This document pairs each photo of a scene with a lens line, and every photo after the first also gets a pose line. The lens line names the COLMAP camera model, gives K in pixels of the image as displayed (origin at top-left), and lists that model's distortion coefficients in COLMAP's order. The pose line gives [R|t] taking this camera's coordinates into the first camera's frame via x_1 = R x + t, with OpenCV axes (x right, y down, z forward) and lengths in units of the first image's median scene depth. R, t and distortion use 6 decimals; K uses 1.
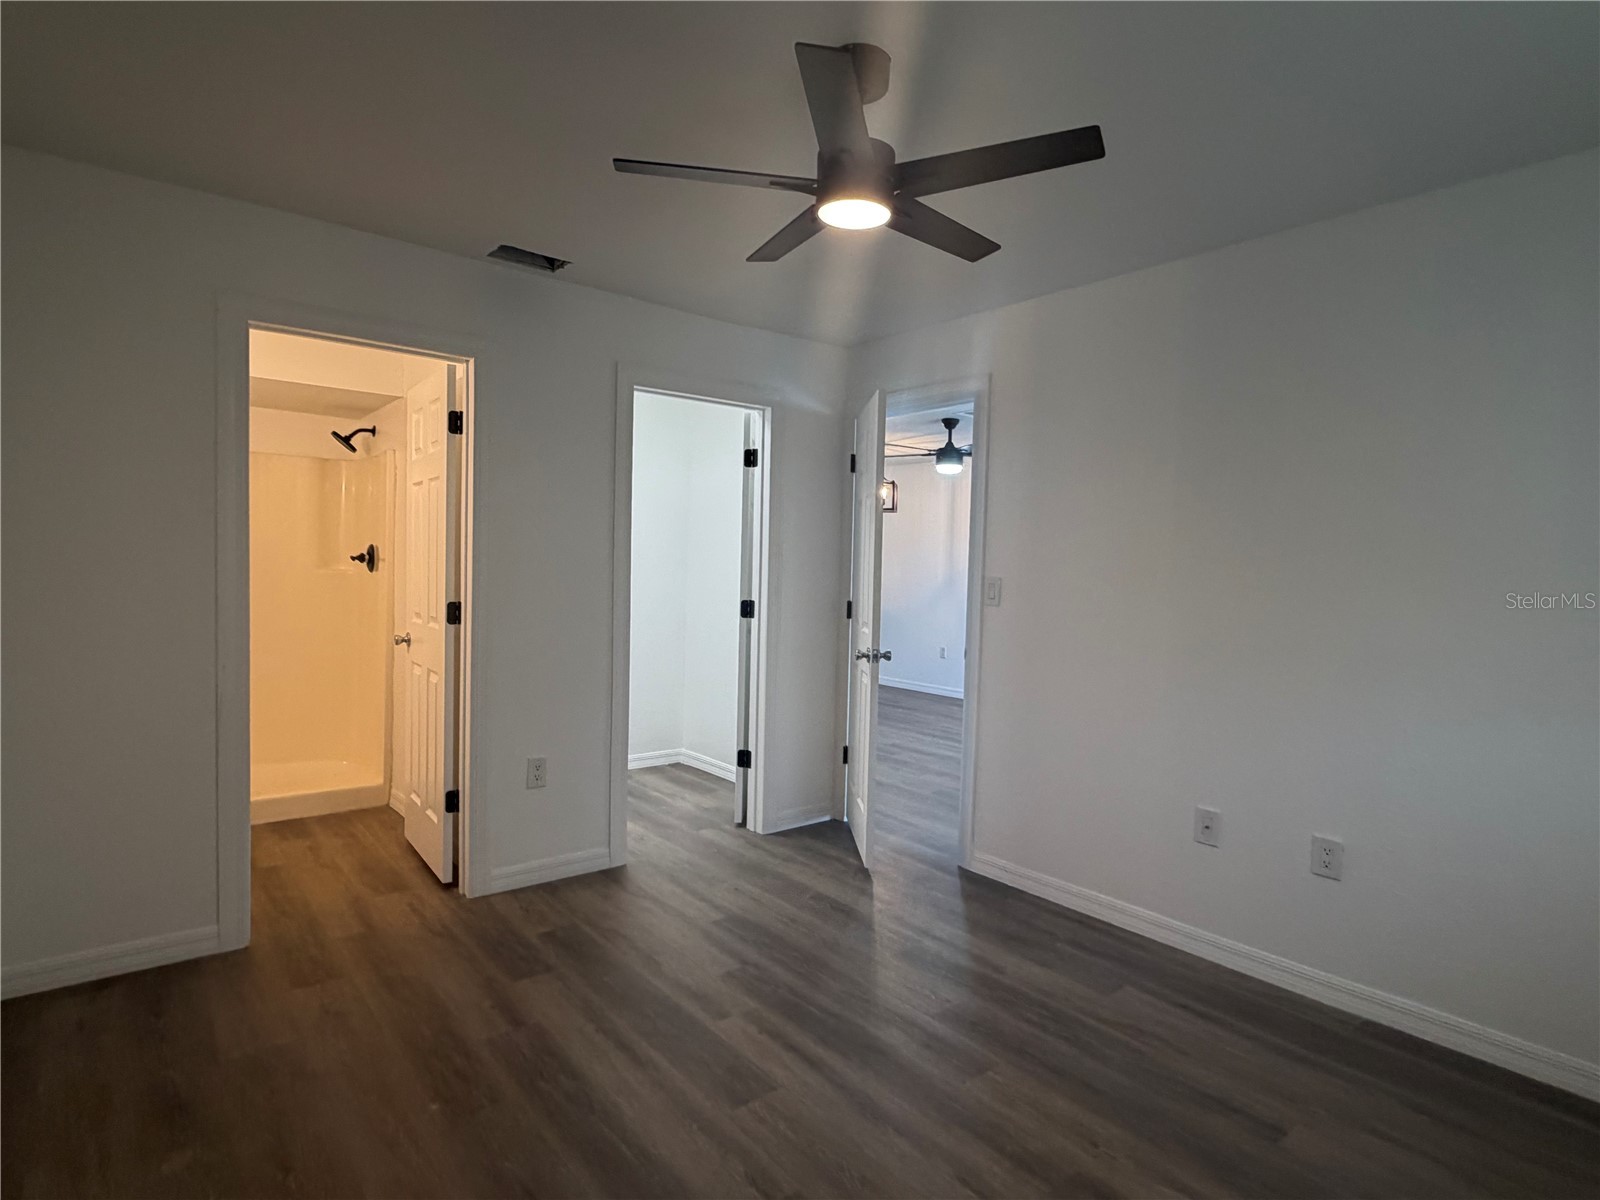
lens RADIAL K [[832.5, 0, 793.2], [0, 832.5, 602.5], [0, 0, 1]] dist [0.022094, 0.000784]
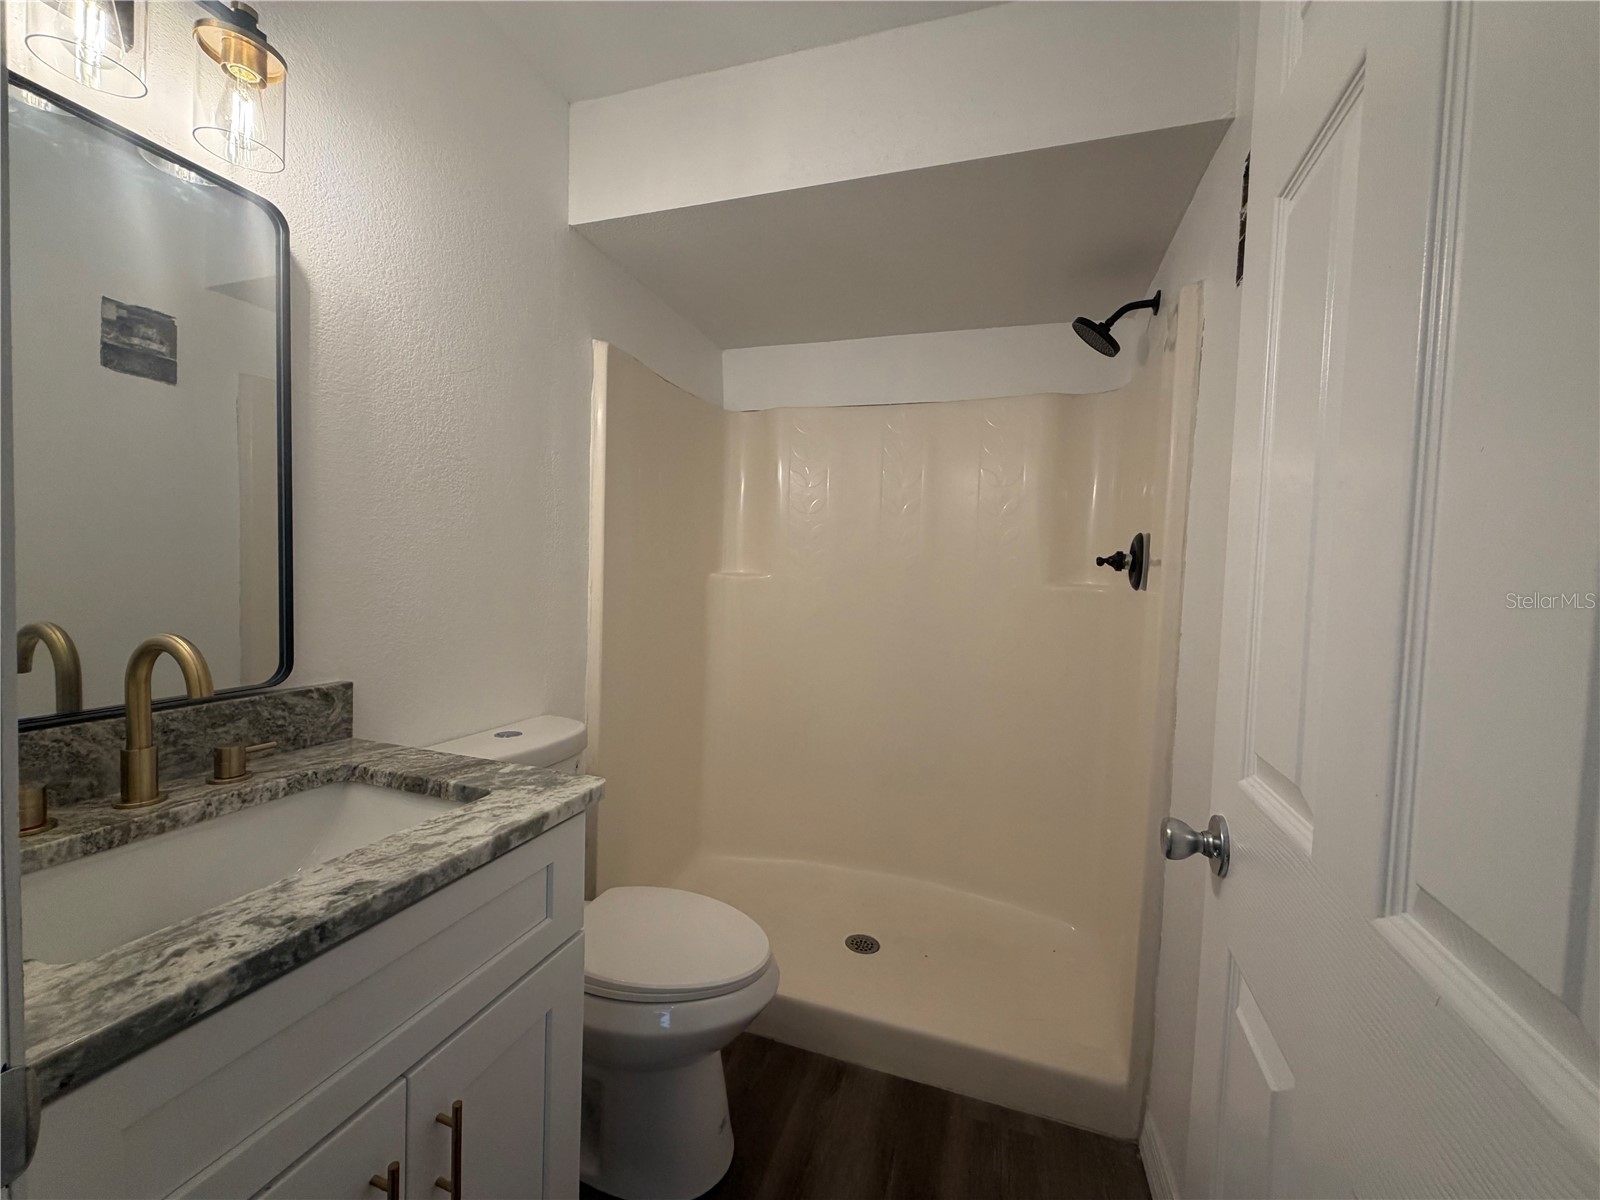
lens RADIAL K [[636.2, 0, 799.2], [0, 636.2, 599.7], [0, 0, 1]] dist [0.000375, -0.000355]
pose [[0.545063, 0.033501, -0.837726, -0.299567], [-0.059484, 0.998229, 0.001216, -0.019054], [0.836282, 0.049168, 0.546090, 0.634644]]
